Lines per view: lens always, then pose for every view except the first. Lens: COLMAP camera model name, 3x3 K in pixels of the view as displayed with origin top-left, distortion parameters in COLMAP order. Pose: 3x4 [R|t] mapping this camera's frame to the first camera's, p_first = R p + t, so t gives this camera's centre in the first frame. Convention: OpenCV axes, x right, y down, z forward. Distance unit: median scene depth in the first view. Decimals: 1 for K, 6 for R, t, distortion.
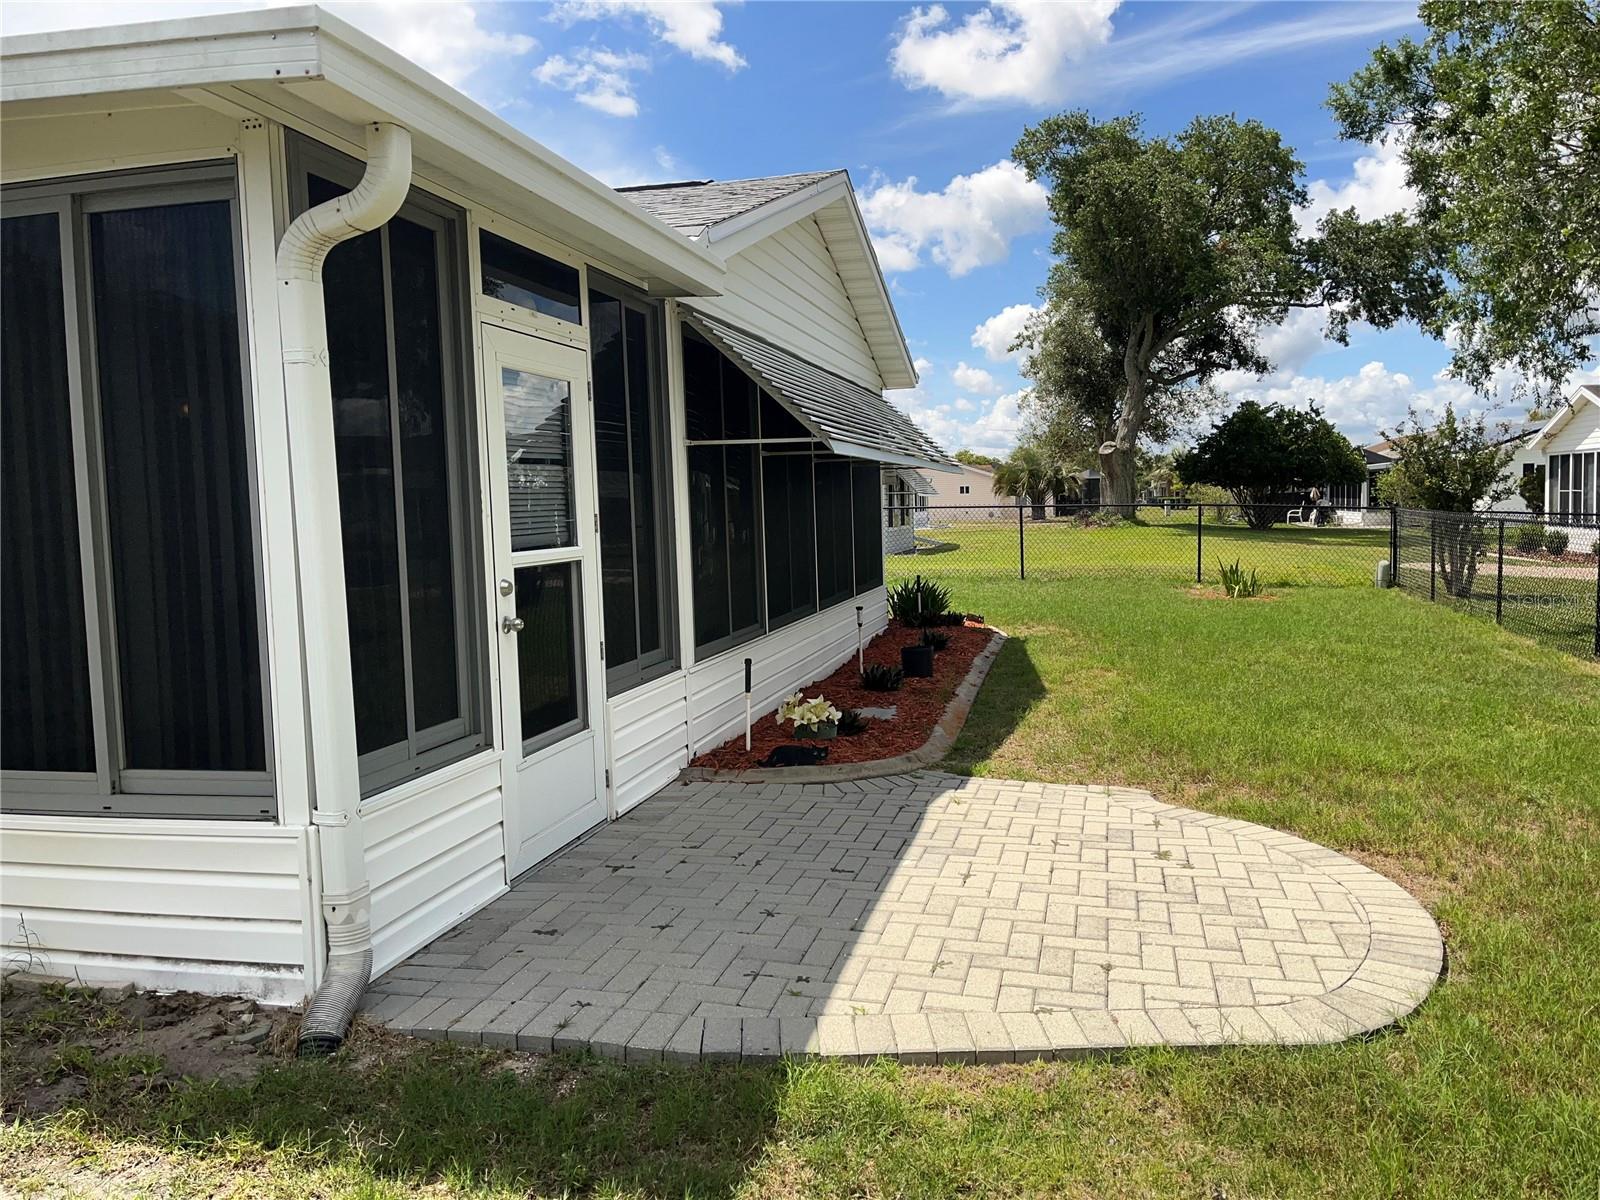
lens RADIAL K [[1216.9, 0, 801.5], [0, 1216.9, 593.0], [0, 0, 1]] dist [0.061231, -0.080935]
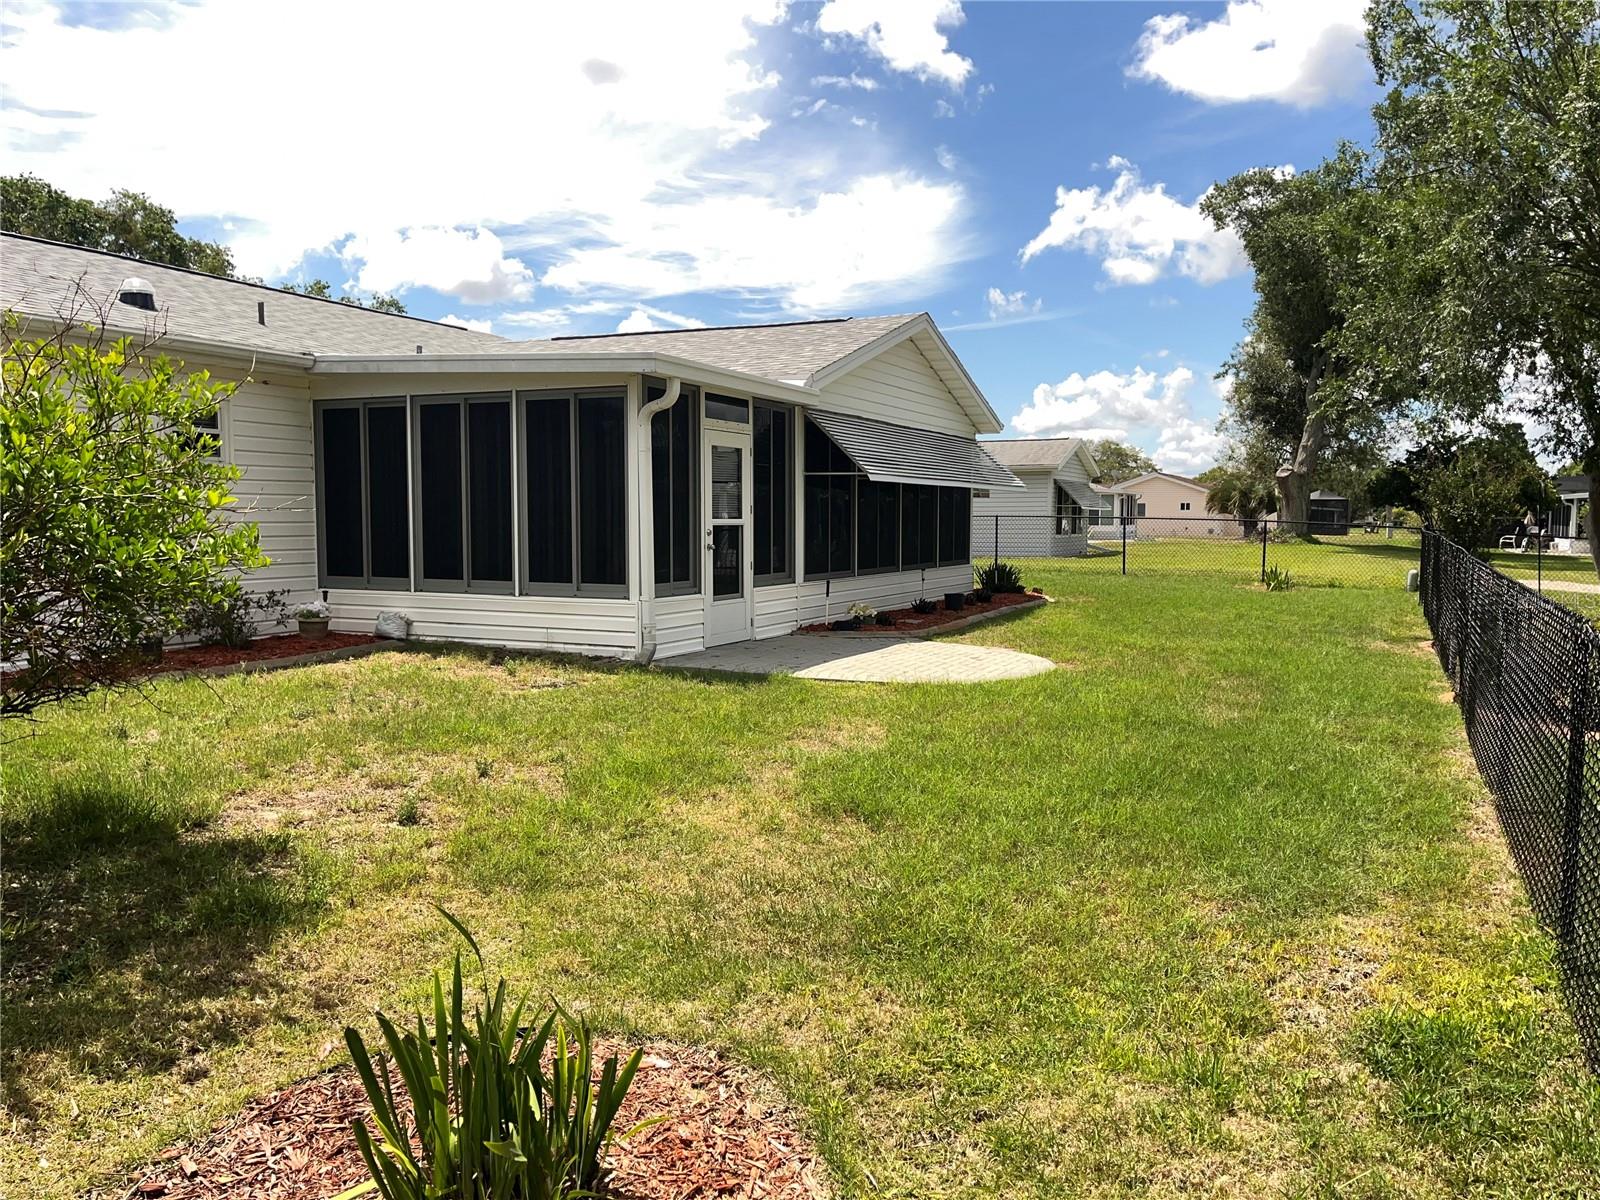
lens RADIAL K [[1216.9, 0, 800.0], [0, 1216.9, 603.6], [0, 0, 1]] dist [0.061231, -0.080935]
pose [[0.978628, 0.046989, -0.200200, 0.328023], [-0.046782, 0.998888, 0.005767, 0.086183], [0.200248, 0.003722, 0.979738, -1.036139]]
